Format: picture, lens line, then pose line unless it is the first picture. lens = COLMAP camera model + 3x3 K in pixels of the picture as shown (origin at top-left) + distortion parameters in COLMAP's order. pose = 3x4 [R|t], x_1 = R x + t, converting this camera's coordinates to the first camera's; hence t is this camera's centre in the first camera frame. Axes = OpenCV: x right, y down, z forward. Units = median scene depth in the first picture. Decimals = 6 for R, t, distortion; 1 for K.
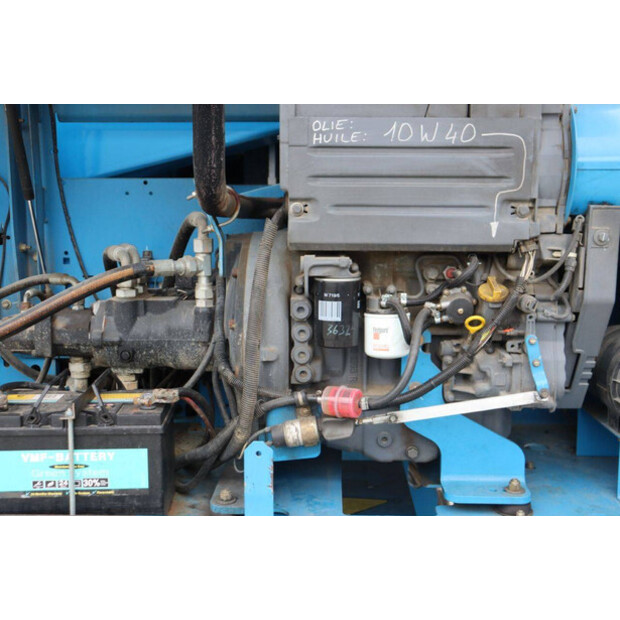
lens RADIAL K [[743.5, 0, 308.7], [0, 743.5, 307.9], [0, 0, 1]] dist [0.002835, 0.000000]
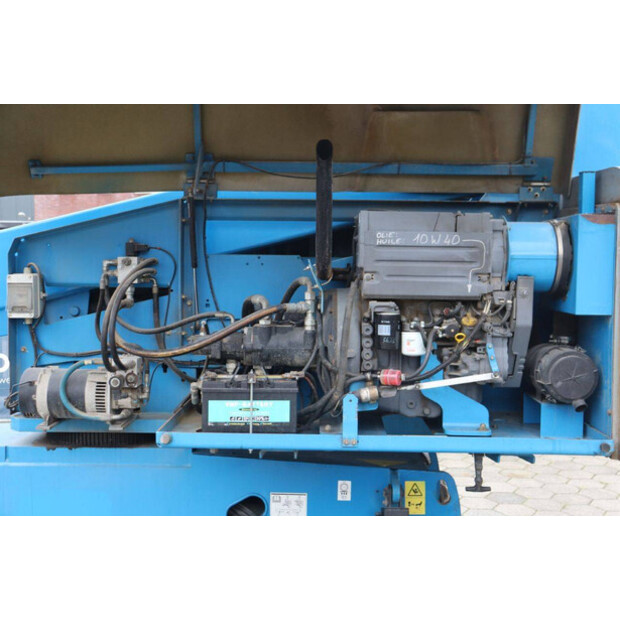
lens RADIAL K [[791.9, 0, 311.5], [0, 791.9, 311.6], [0, 0, 1]] dist [0.011734, 0.000000]
pose [[0.999845, 0.008127, 0.015614, -0.188019], [-0.006982, 0.997375, -0.072069, 0.103367], [-0.016159, 0.071949, 0.997277, -1.016370]]
